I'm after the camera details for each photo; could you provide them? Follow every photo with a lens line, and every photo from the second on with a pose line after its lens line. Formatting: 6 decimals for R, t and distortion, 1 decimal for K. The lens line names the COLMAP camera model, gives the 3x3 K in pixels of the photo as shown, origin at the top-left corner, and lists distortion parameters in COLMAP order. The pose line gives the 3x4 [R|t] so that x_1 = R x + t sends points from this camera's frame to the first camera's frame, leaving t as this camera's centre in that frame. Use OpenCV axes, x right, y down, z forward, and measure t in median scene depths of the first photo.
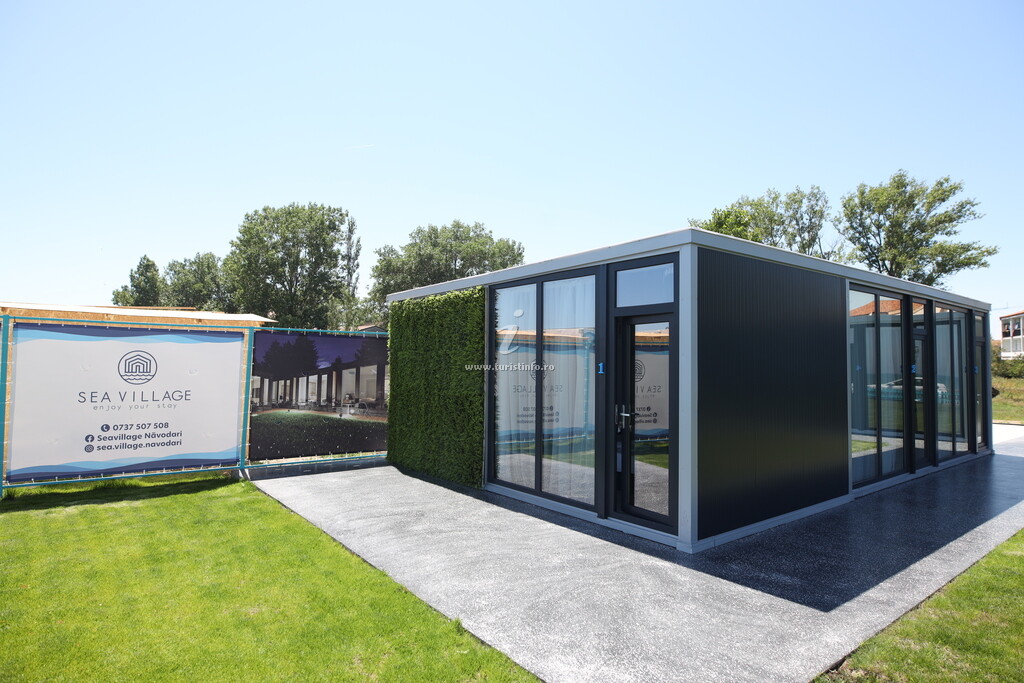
lens RADIAL K [[586.5, 0, 513.0], [0, 586.5, 338.9], [0, 0, 1]] dist [-0.030065, 0.003894]
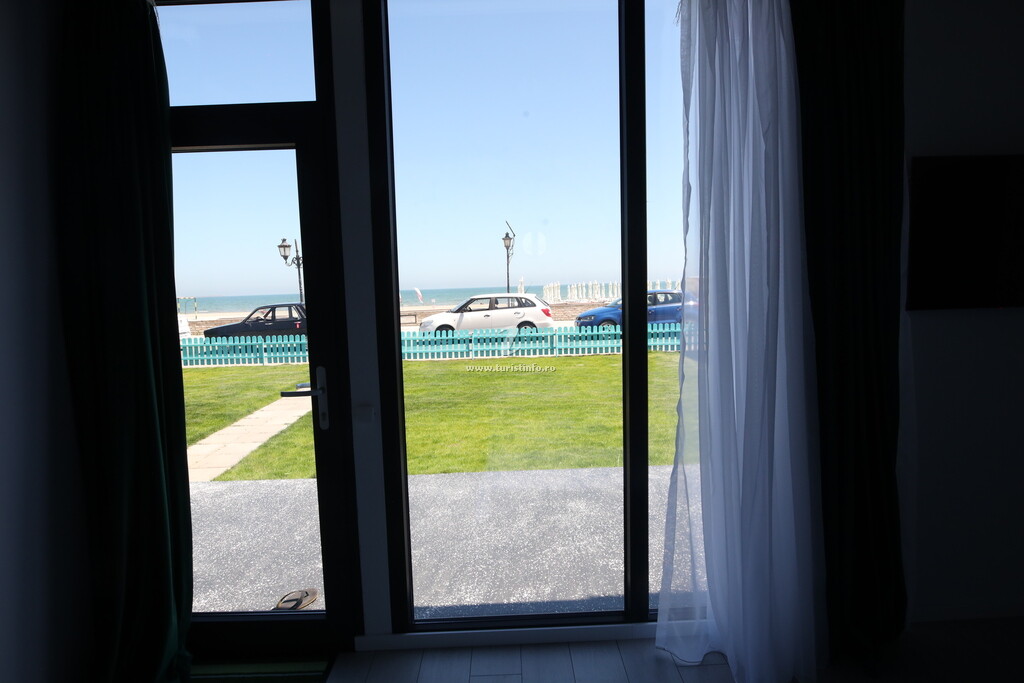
lens RADIAL K [[586.5, 0, 513.0], [0, 586.5, 338.9], [0, 0, 1]] dist [-0.030065, 0.003894]
pose [[-0.598055, 0.086697, -0.796752, 0.440745], [0.058537, 0.996202, 0.064461, 0.083376], [0.799315, -0.008089, -0.600858, 1.434119]]
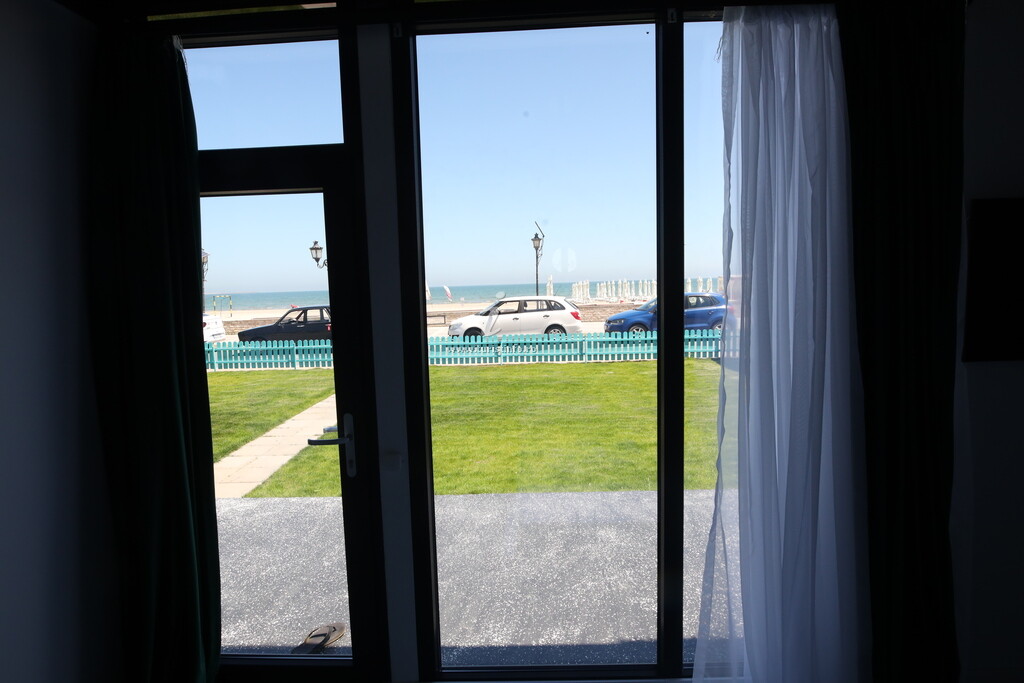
lens RADIAL K [[586.5, 0, 513.0], [0, 586.5, 338.9], [0, 0, 1]] dist [-0.030065, 0.003894]
pose [[-0.636498, 0.087636, -0.766283, 0.429171], [0.056844, 0.996152, 0.066708, 0.050029], [0.769181, -0.001098, -0.639030, 1.425849]]
